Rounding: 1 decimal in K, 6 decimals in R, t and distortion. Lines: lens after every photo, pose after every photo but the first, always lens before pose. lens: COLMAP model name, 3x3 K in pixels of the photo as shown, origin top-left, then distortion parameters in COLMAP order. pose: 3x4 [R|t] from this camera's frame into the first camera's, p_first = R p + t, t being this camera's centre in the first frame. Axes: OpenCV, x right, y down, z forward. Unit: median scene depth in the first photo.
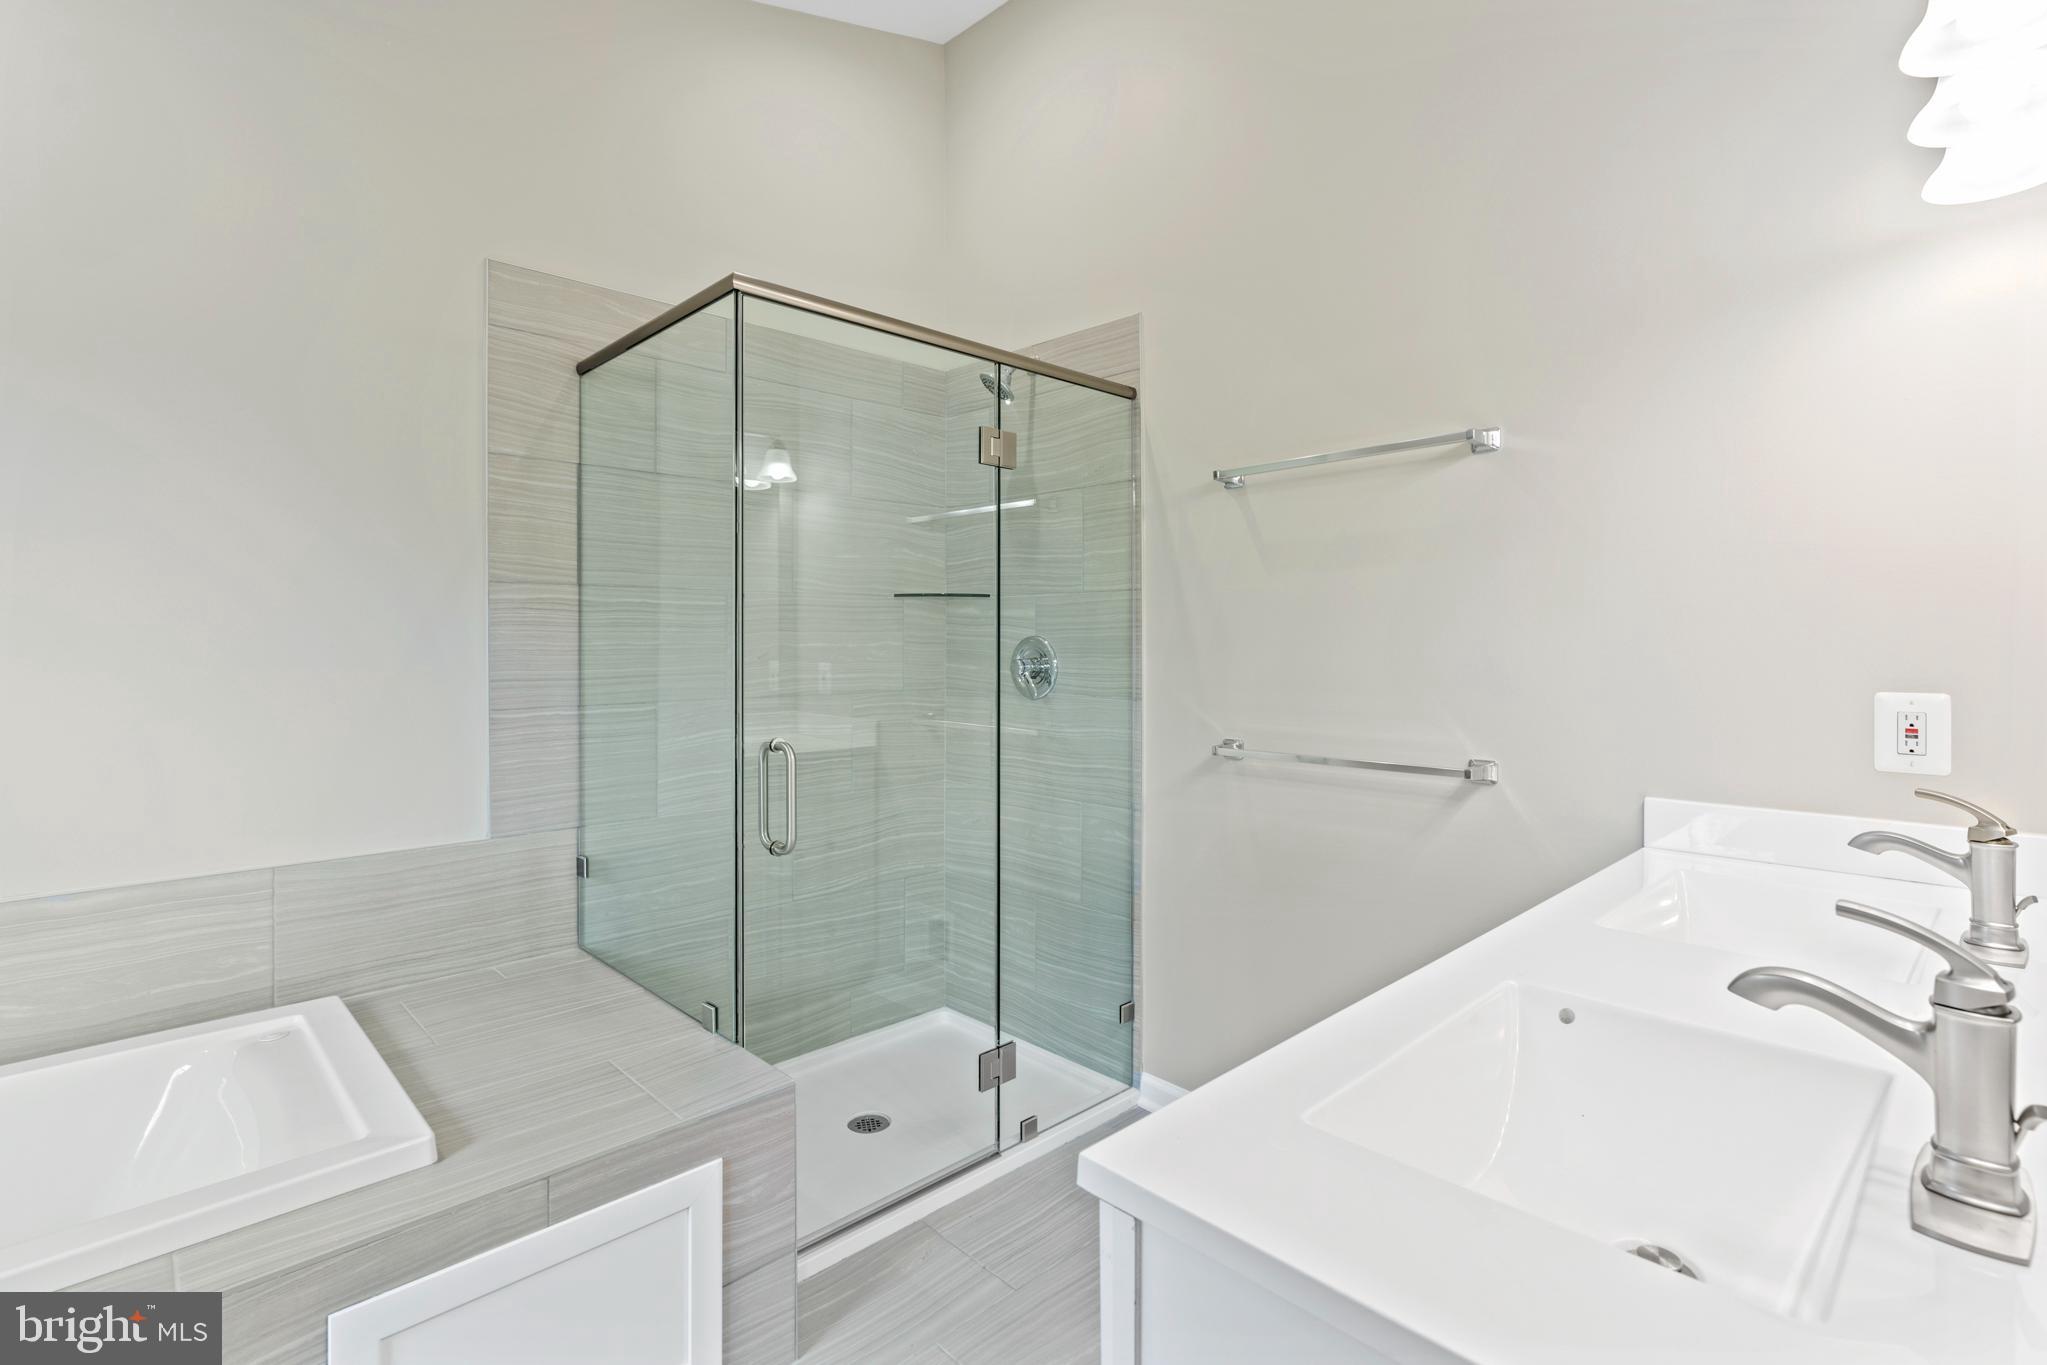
lens RADIAL K [[949.9, 0, 1027.1], [0, 949.9, 646.3], [0, 0, 1]] dist [0.000164, 0.000168]
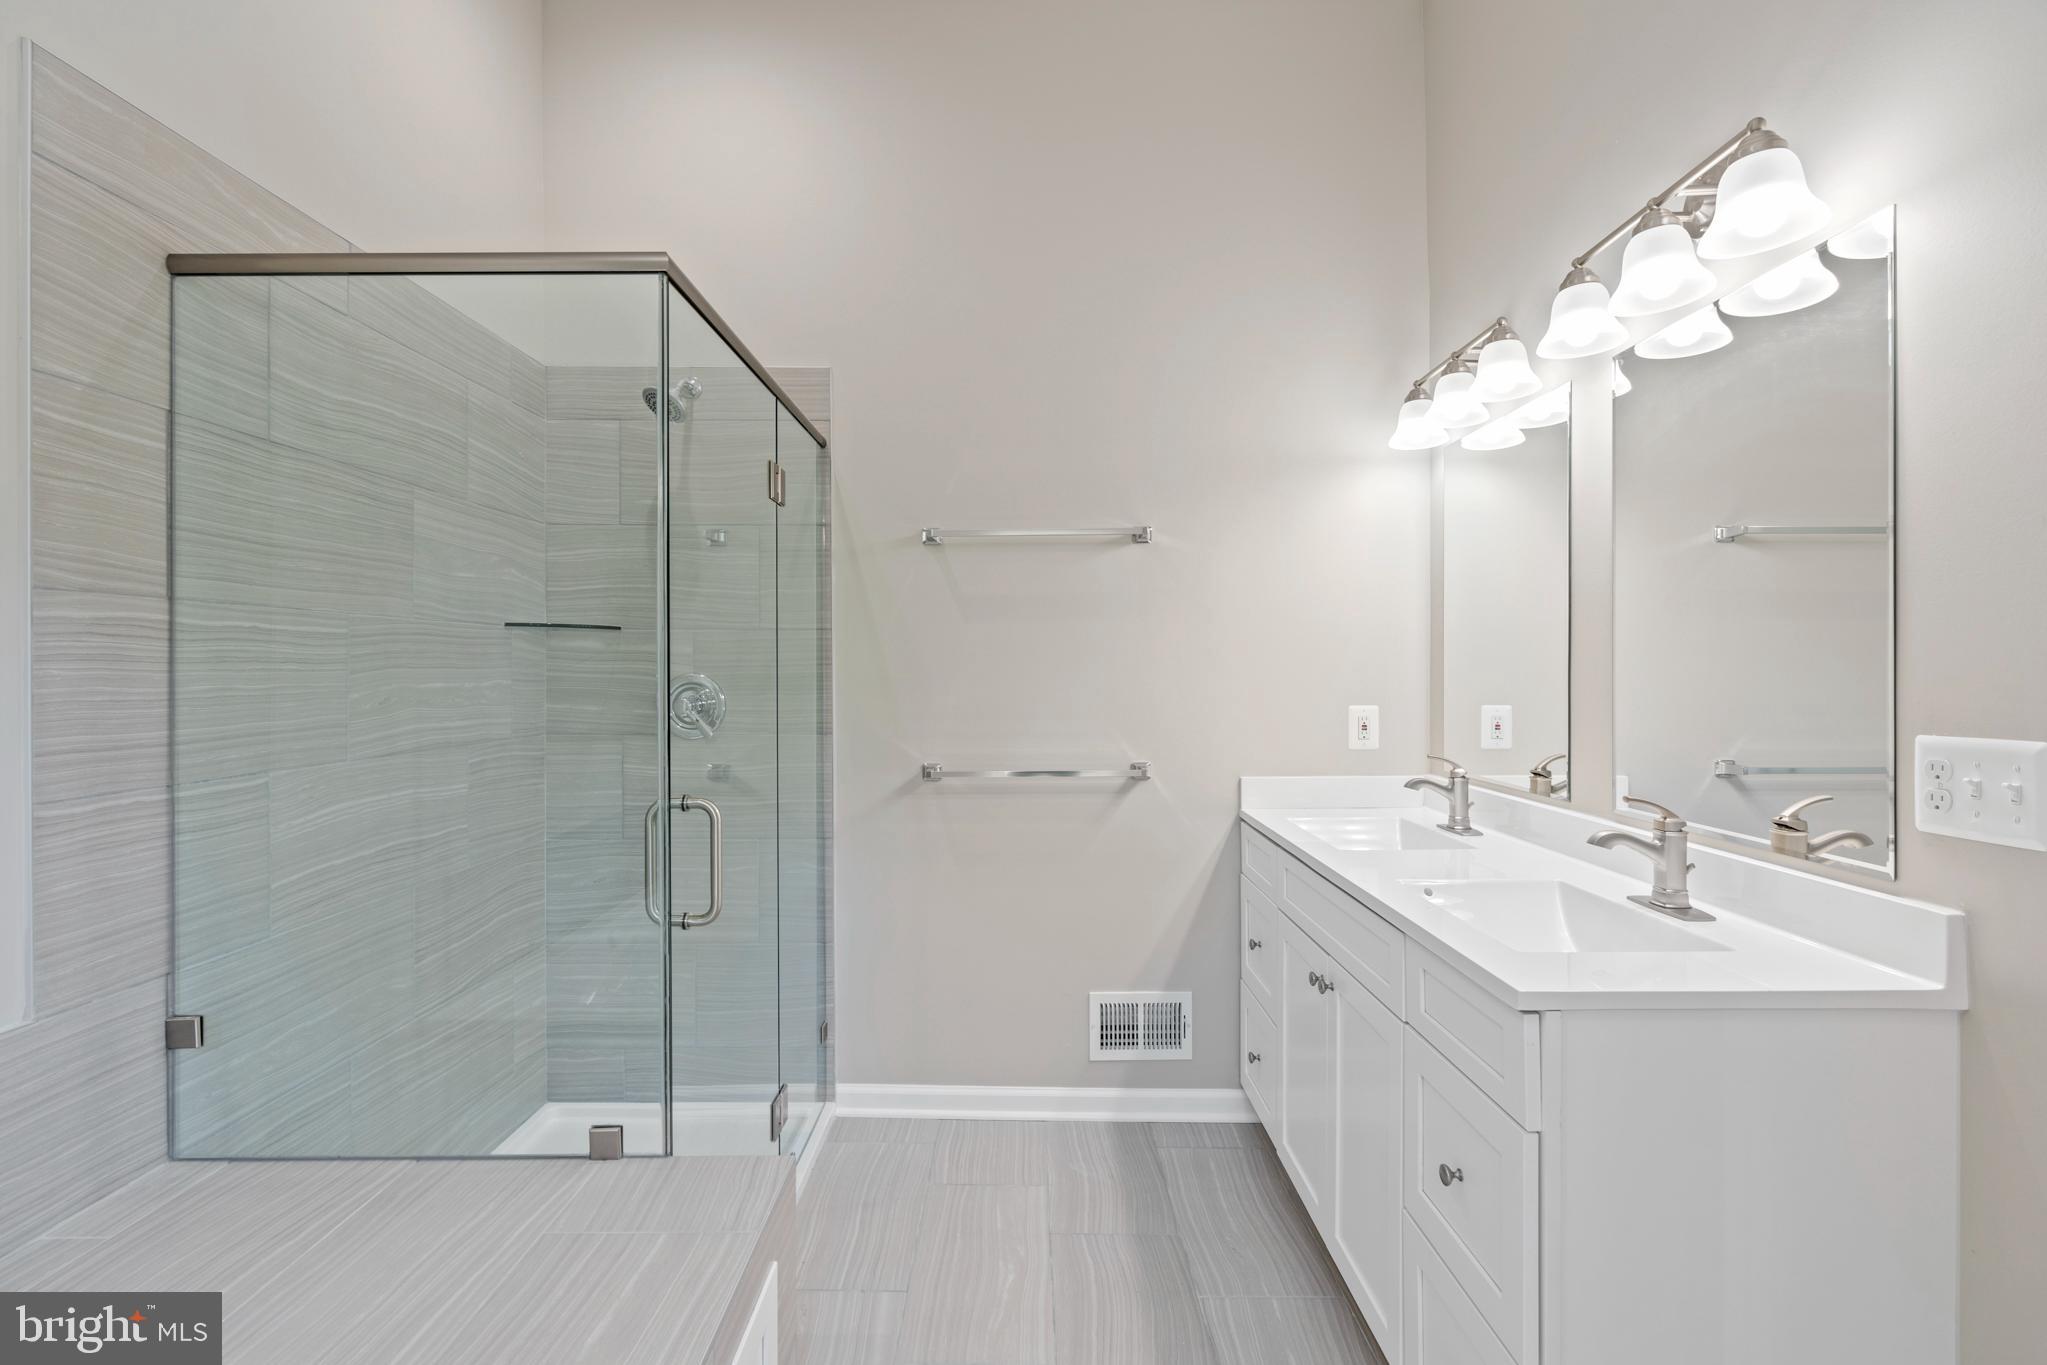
lens RADIAL K [[910.2, 0, 1031.7], [0, 910.2, 676.0], [0, 0, 1]] dist [0.000090, 0.000503]
pose [[0.698053, -0.005474, 0.716025, -0.505109], [0.005257, 0.999983, 0.002519, -0.010315], [-0.716027, 0.002006, 0.698070, 0.147890]]
